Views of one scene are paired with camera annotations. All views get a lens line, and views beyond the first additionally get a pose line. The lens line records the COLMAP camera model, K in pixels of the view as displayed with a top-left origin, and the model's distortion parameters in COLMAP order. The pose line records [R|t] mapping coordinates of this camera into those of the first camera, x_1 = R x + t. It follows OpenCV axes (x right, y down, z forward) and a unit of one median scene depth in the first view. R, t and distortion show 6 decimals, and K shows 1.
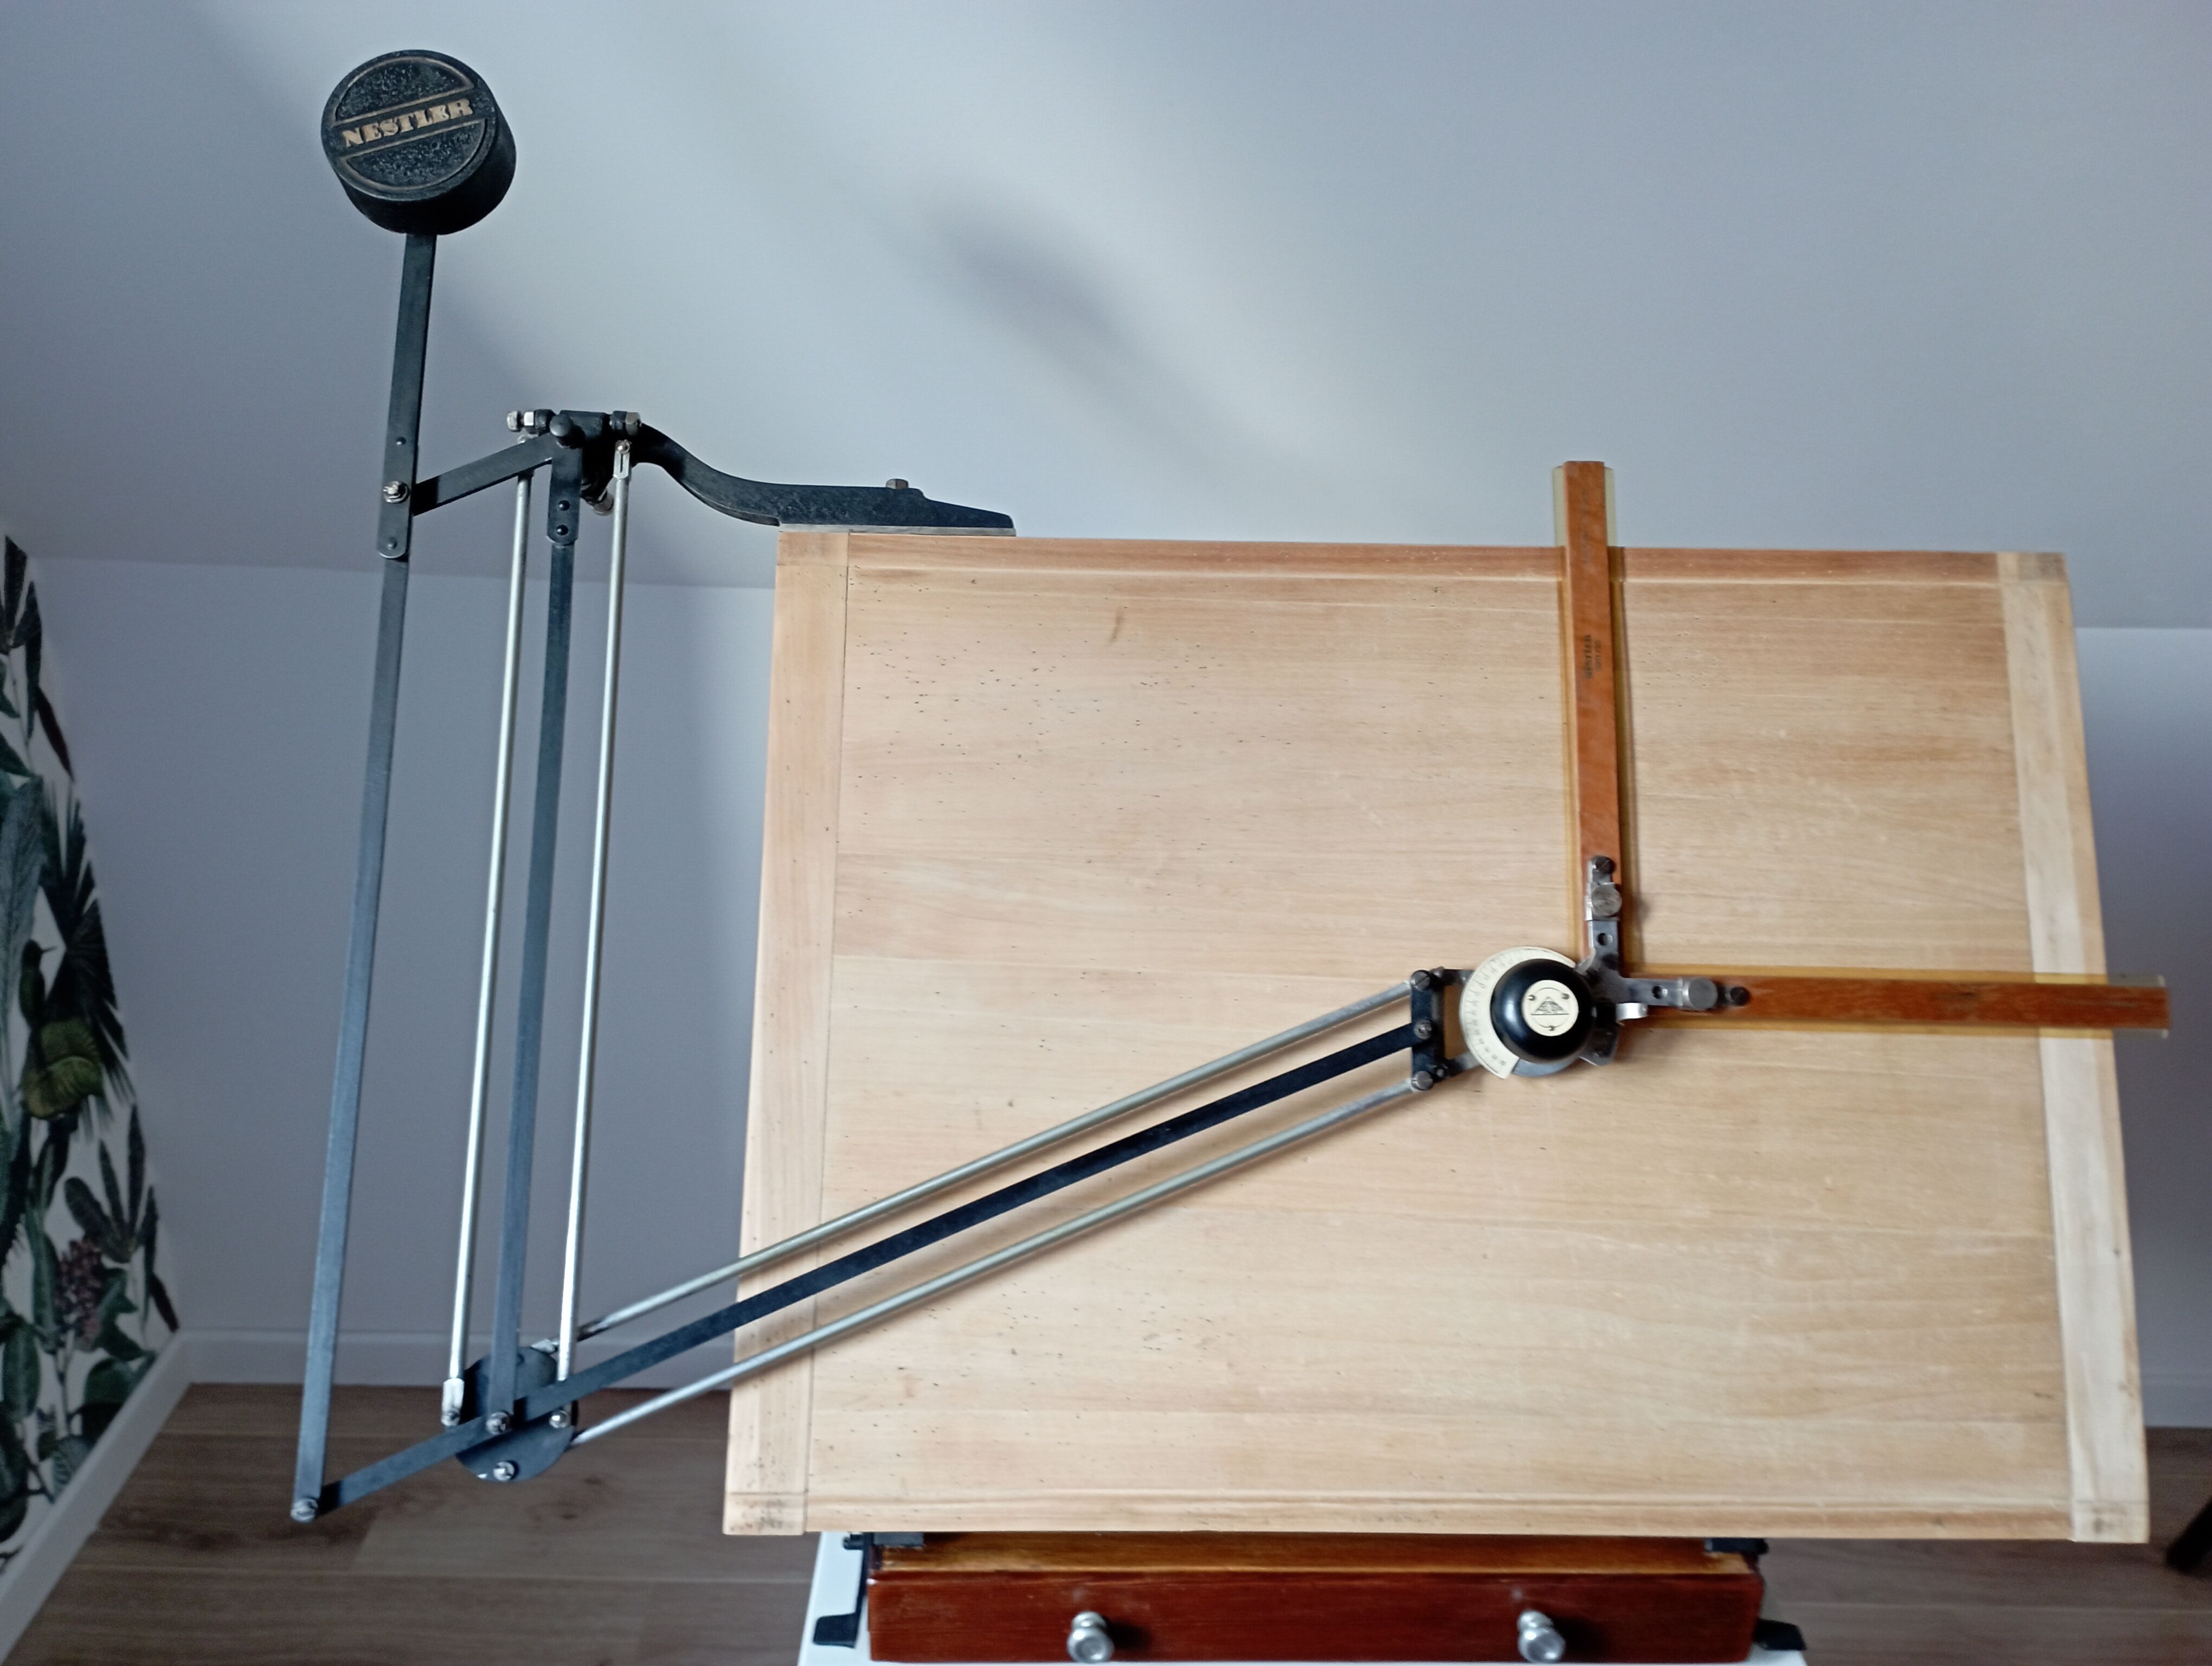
lens RADIAL K [[1628.7, 0, 1110.2], [0, 1628.7, 860.6], [0, 0, 1]] dist [0.081032, -0.093034]
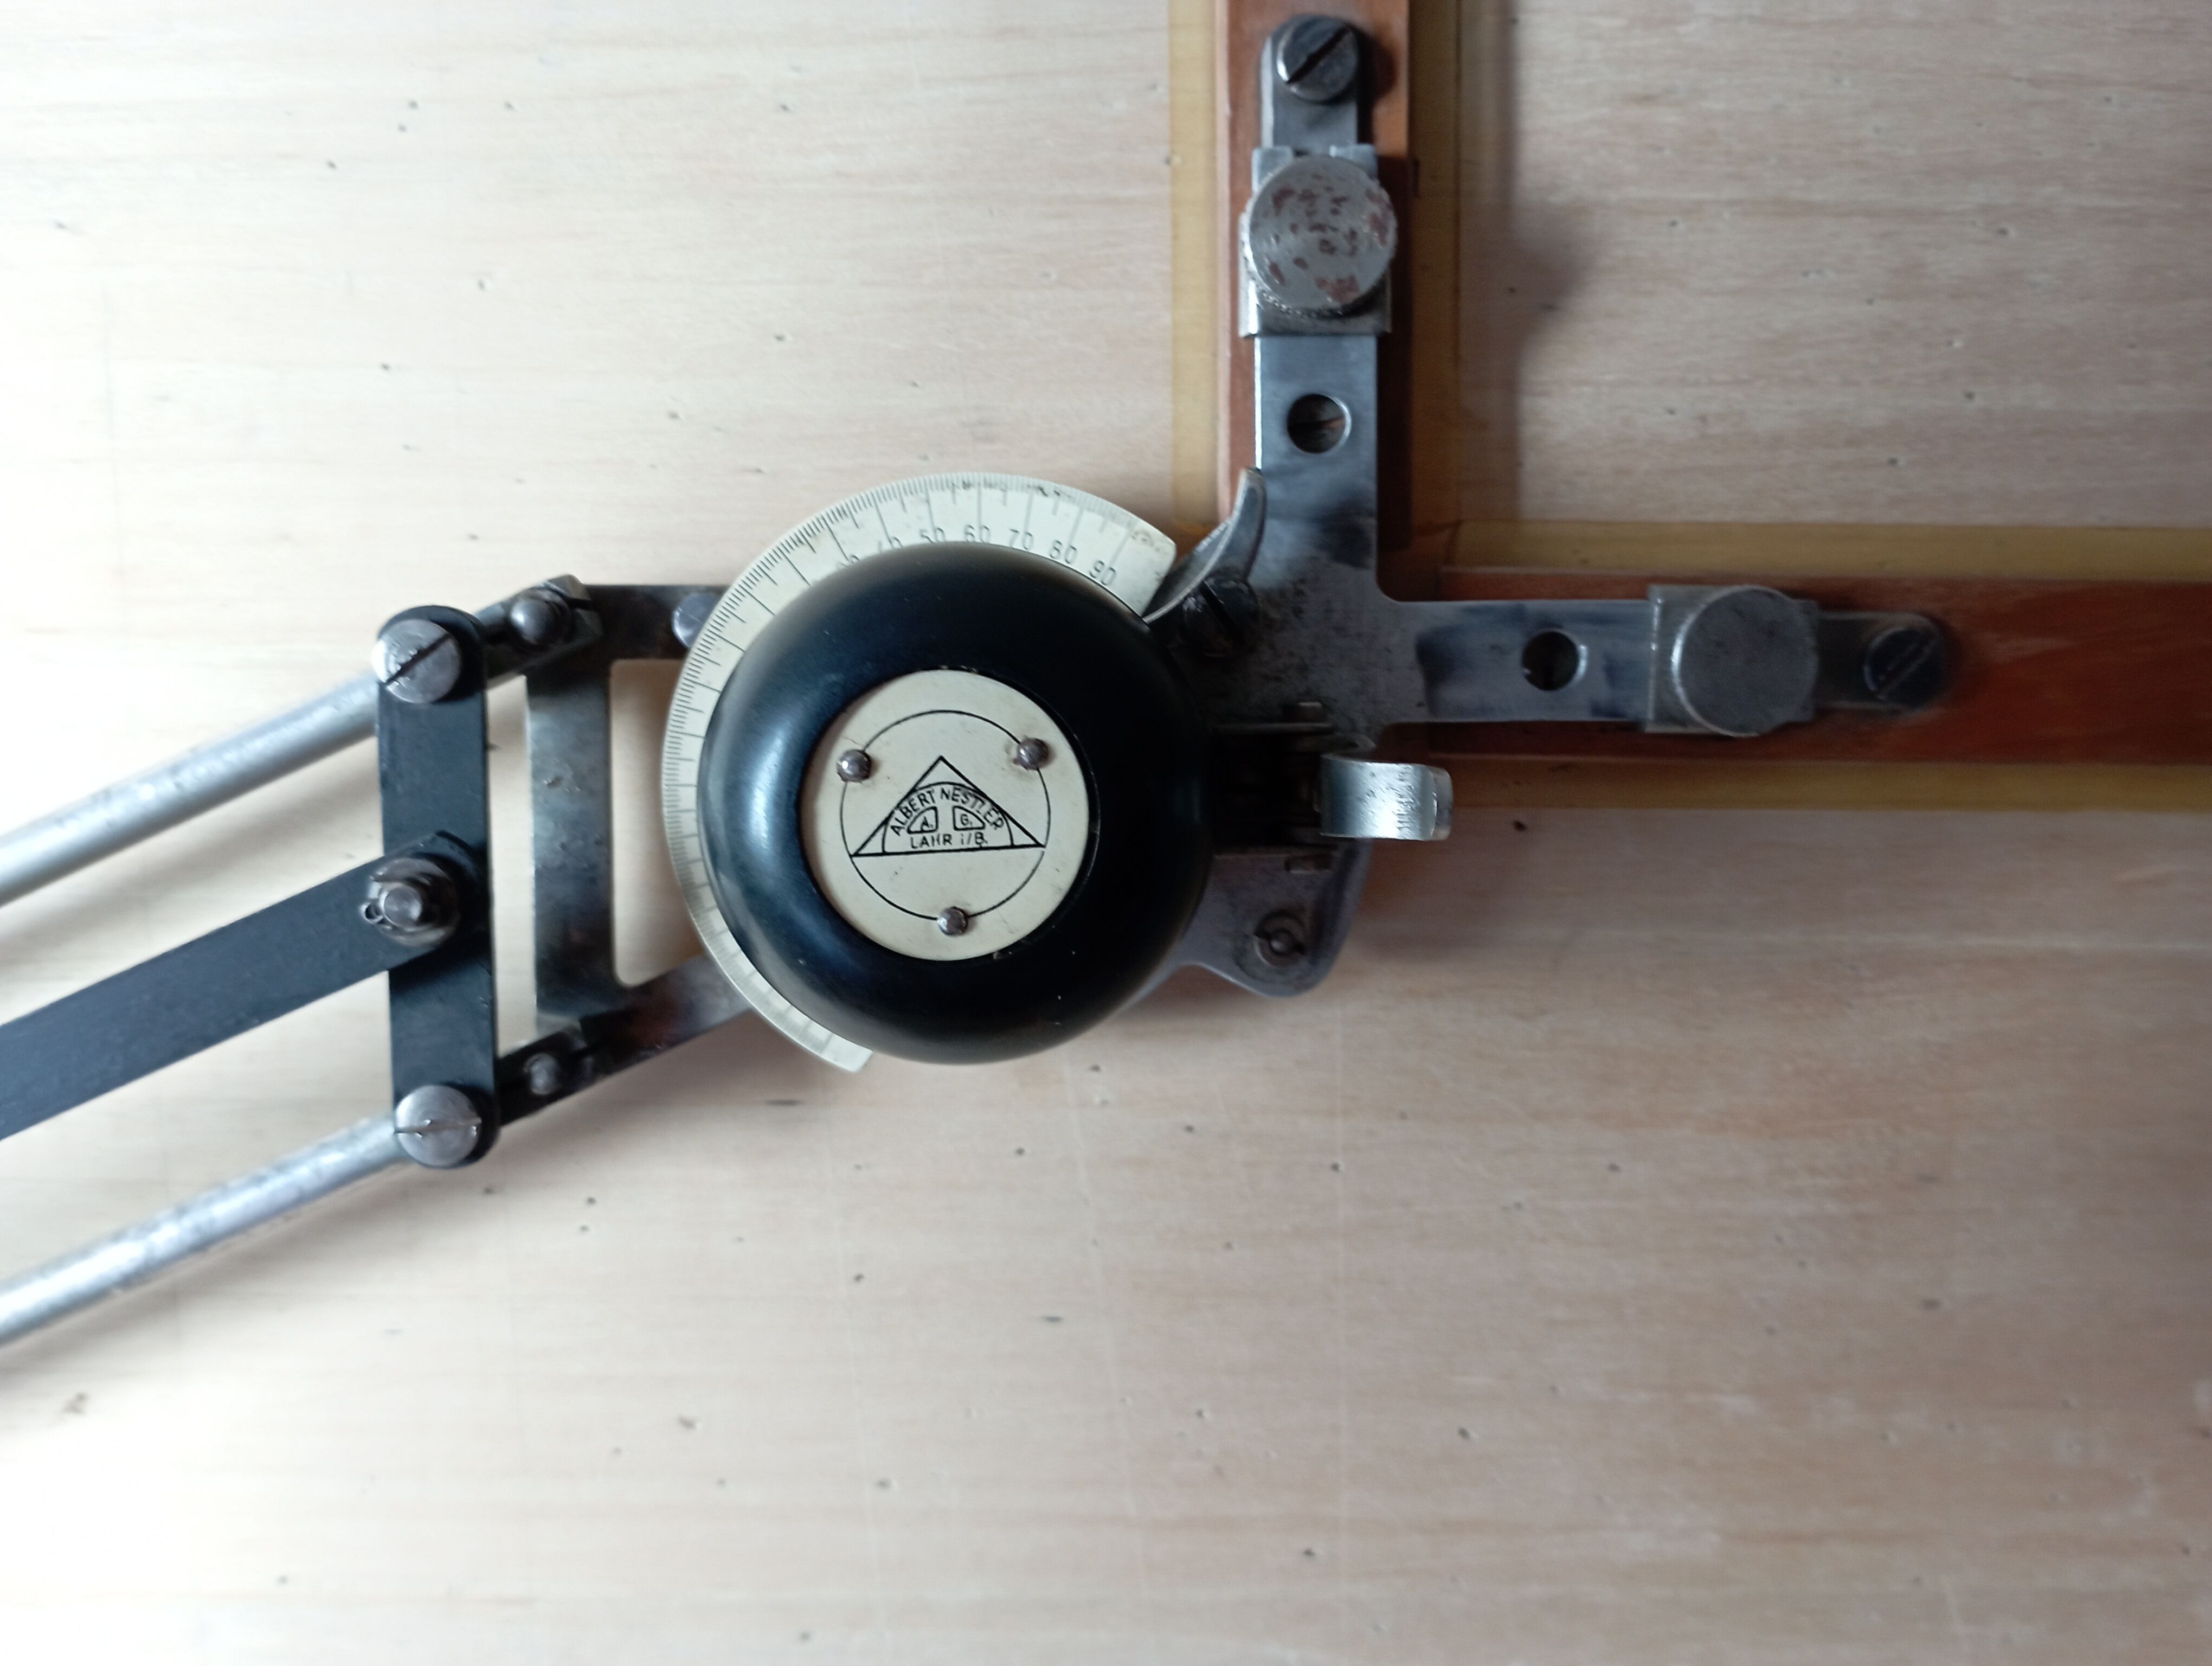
lens RADIAL K [[1849.8, 0, 1077.8], [0, 1849.8, 831.8], [0, 0, 1]] dist [0.093145, -0.091724]
pose [[0.999260, -0.030875, 0.022930, 0.263194], [0.023885, 0.965532, 0.259185, 0.035443], [-0.030142, -0.258445, 0.965556, 0.753697]]
